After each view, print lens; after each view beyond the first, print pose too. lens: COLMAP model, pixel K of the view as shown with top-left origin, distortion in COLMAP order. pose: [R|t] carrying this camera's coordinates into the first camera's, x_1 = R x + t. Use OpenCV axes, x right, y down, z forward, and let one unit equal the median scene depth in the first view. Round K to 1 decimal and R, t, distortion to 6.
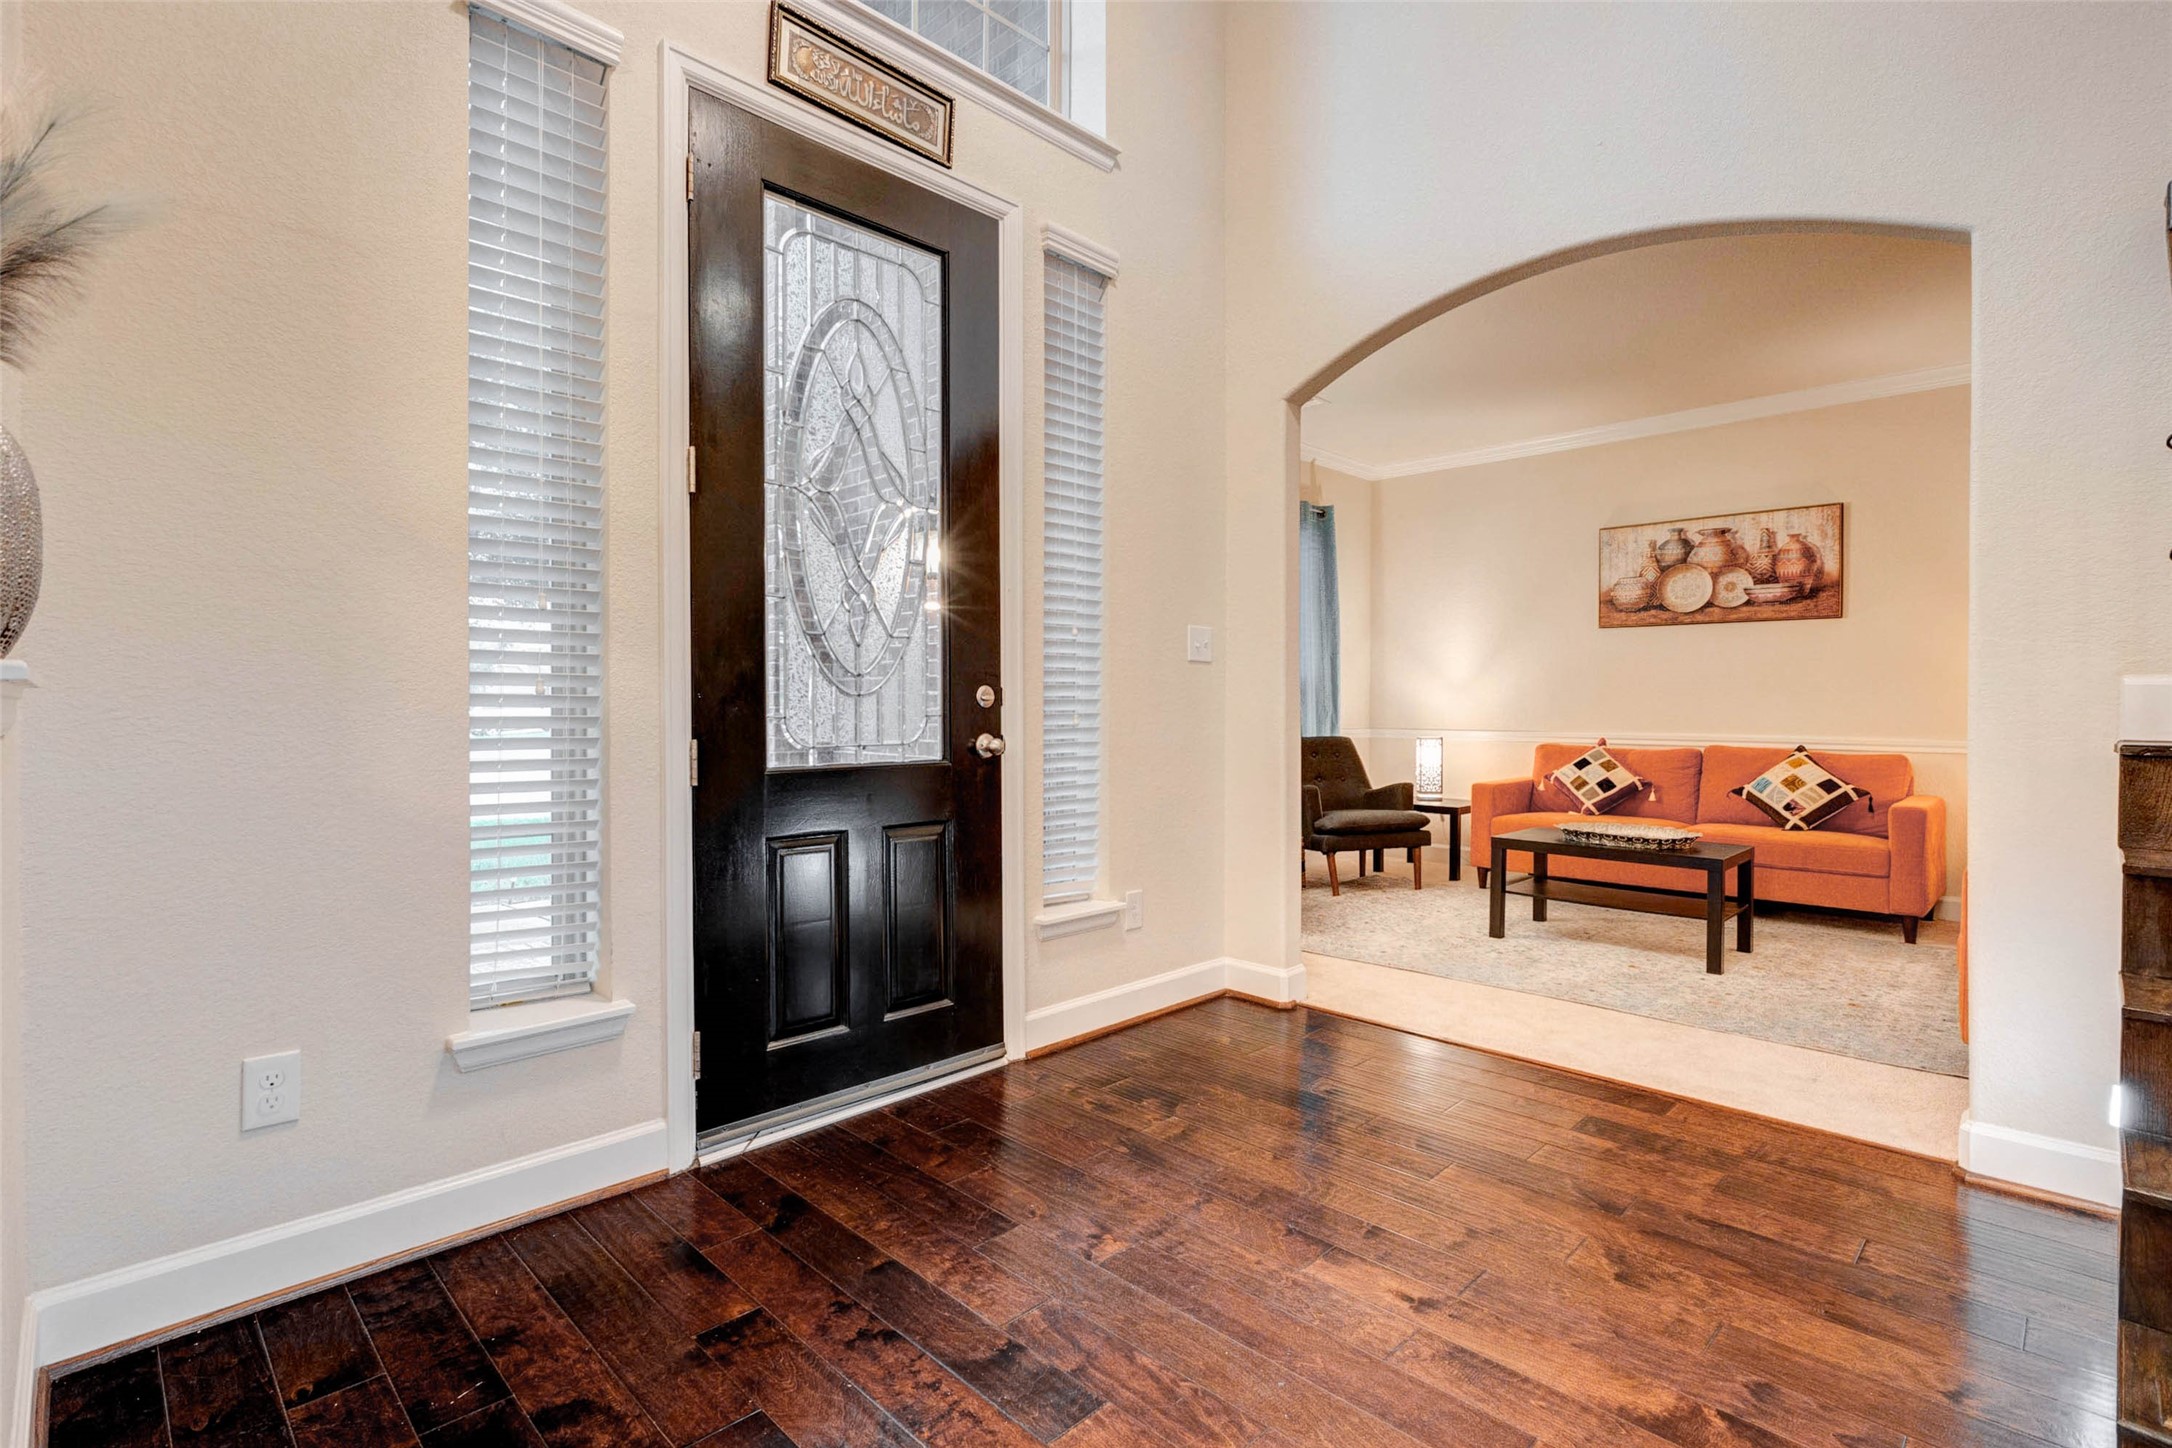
lens RADIAL K [[1034.5, 0, 1074.6], [0, 1034.5, 711.6], [0, 0, 1]] dist [-0.006414, -0.000922]
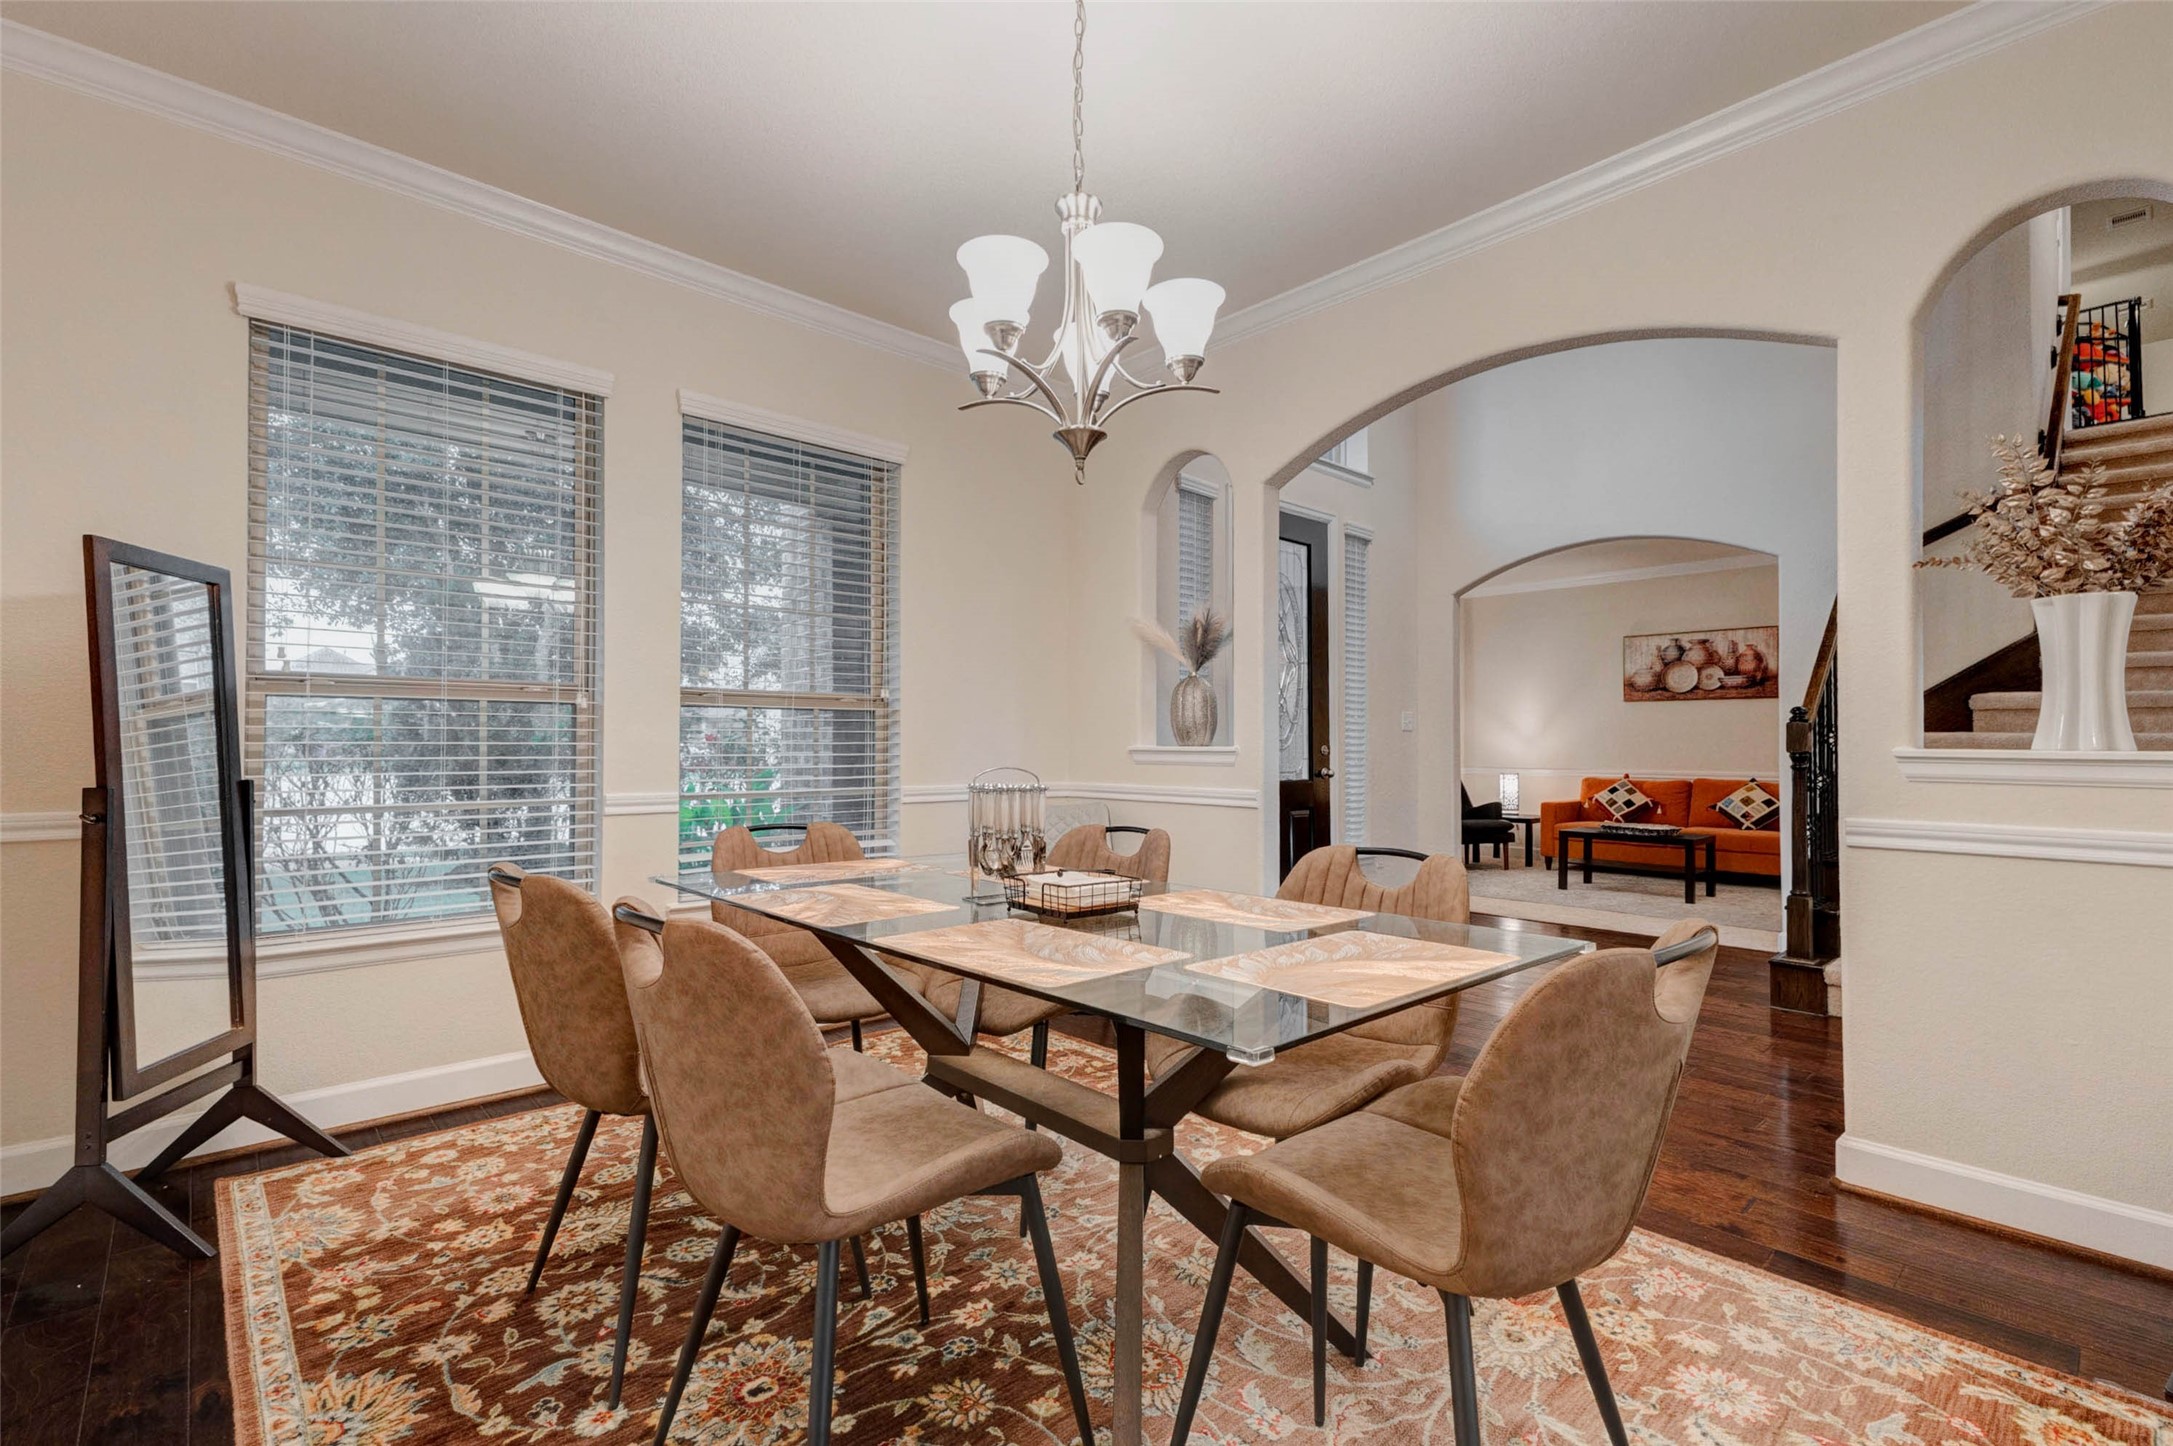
lens RADIAL K [[970.1, 0, 1096.4], [0, 970.1, 733.0], [0, 0, 1]] dist [0.003657, 0.000661]
pose [[0.999416, 0.000971, -0.034166, -0.244447], [-0.001726, 0.999755, -0.022088, -0.001881], [0.034136, 0.022134, 0.999172, -0.505839]]
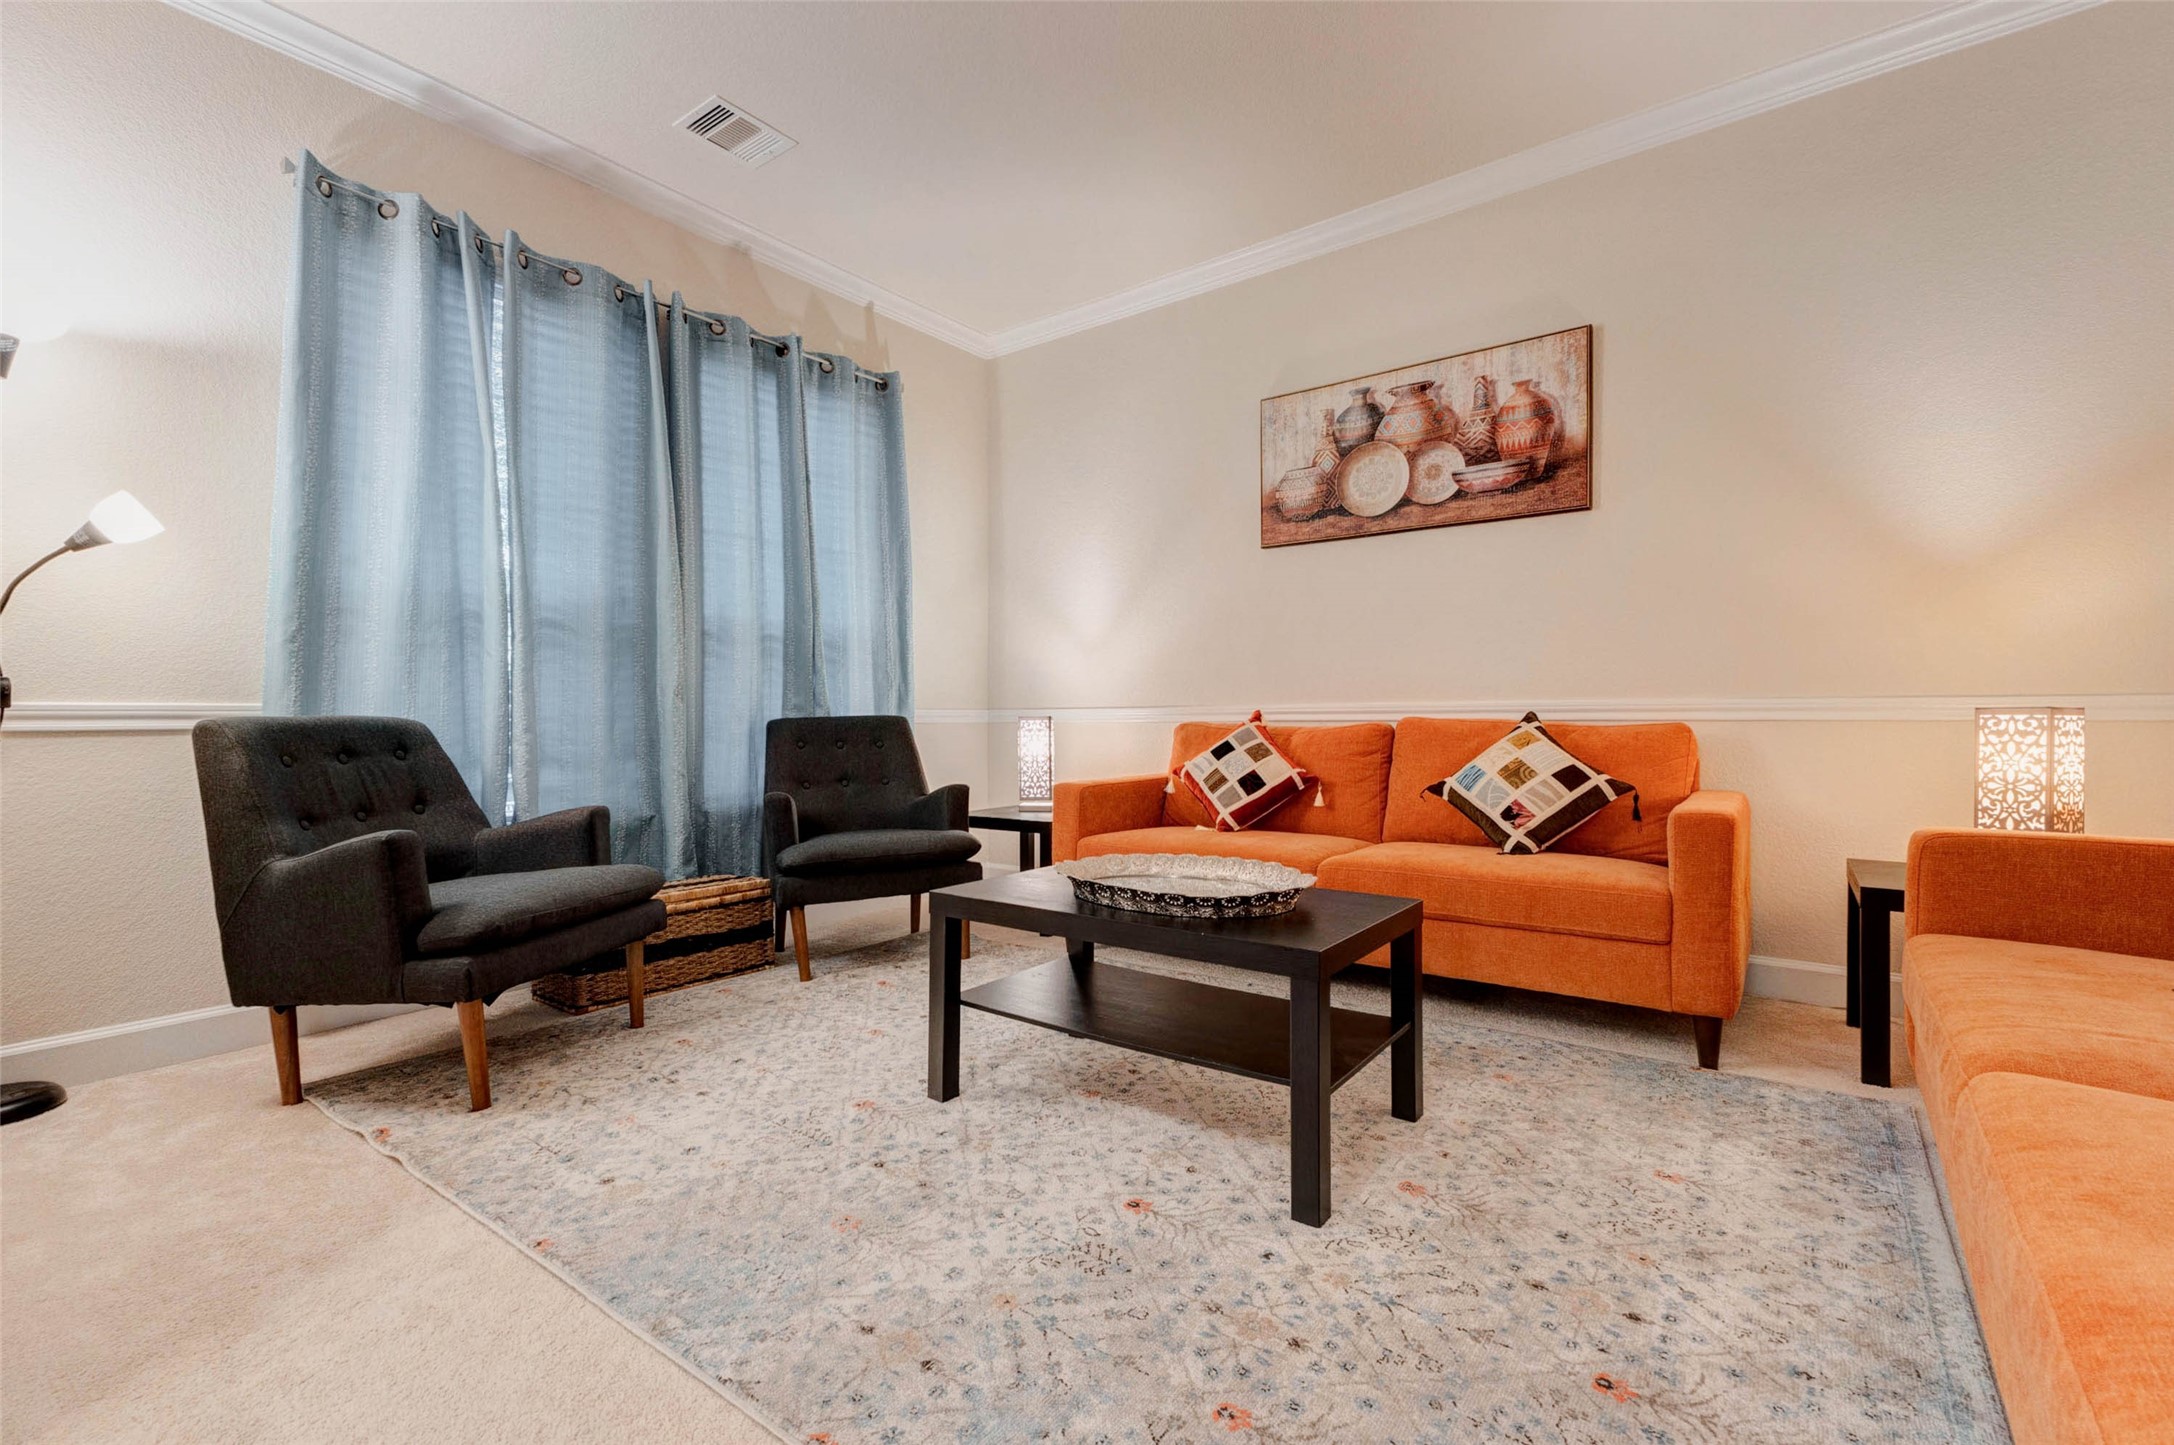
lens RADIAL K [[970.5, 0, 1090.6], [0, 970.5, 724.0], [0, 0, 1]] dist [0.003657, 0.000661]
pose [[0.988311, -0.007595, 0.152264, 0.334330], [0.007763, 0.999970, -0.000509, 0.035599], [-0.152255, 0.001685, 0.988340, 0.438185]]
